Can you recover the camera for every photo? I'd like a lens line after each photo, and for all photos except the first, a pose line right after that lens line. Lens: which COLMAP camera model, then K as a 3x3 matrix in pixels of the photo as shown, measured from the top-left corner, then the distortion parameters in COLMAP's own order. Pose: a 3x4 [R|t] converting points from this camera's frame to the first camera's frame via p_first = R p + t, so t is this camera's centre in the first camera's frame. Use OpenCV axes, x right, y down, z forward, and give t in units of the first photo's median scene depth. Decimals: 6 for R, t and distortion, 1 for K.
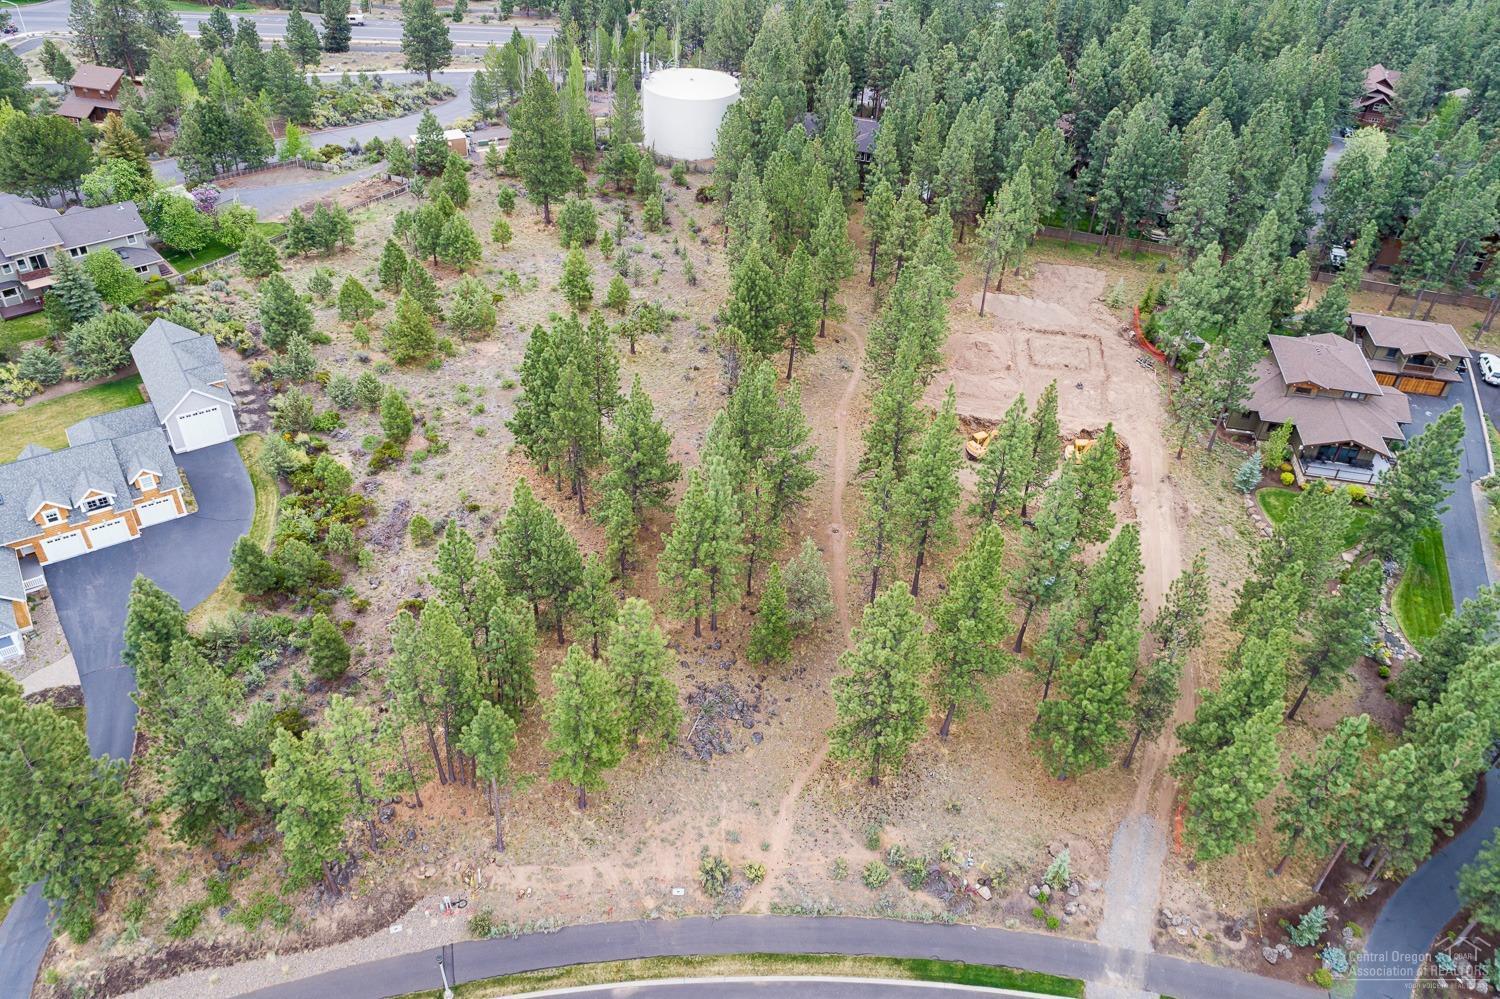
lens RADIAL K [[948.9, 0, 748.4], [0, 948.9, 504.5], [0, 0, 1]] dist [0.003853, 0.001827]
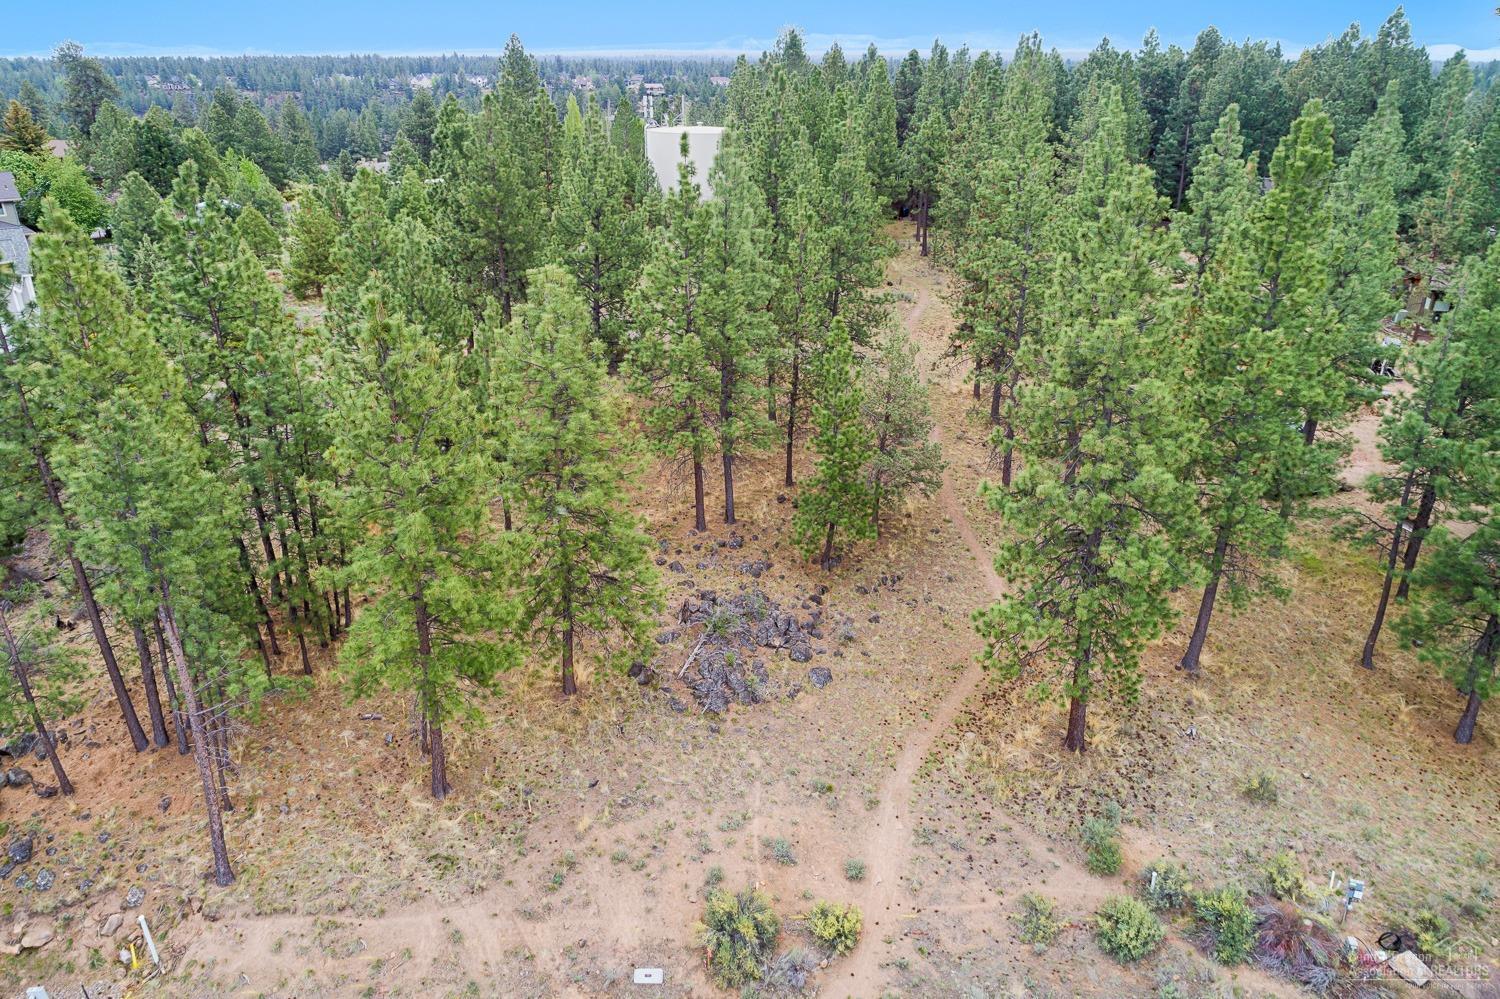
lens RADIAL K [[948.9, 0, 751.5], [0, 948.9, 493.5], [0, 0, 1]] dist [0.003853, 0.001827]
pose [[0.999062, -0.037909, -0.020948, -0.013481], [0.032213, 0.973665, -0.225694, 0.286392], [0.028952, 0.224807, 0.973973, 0.536506]]
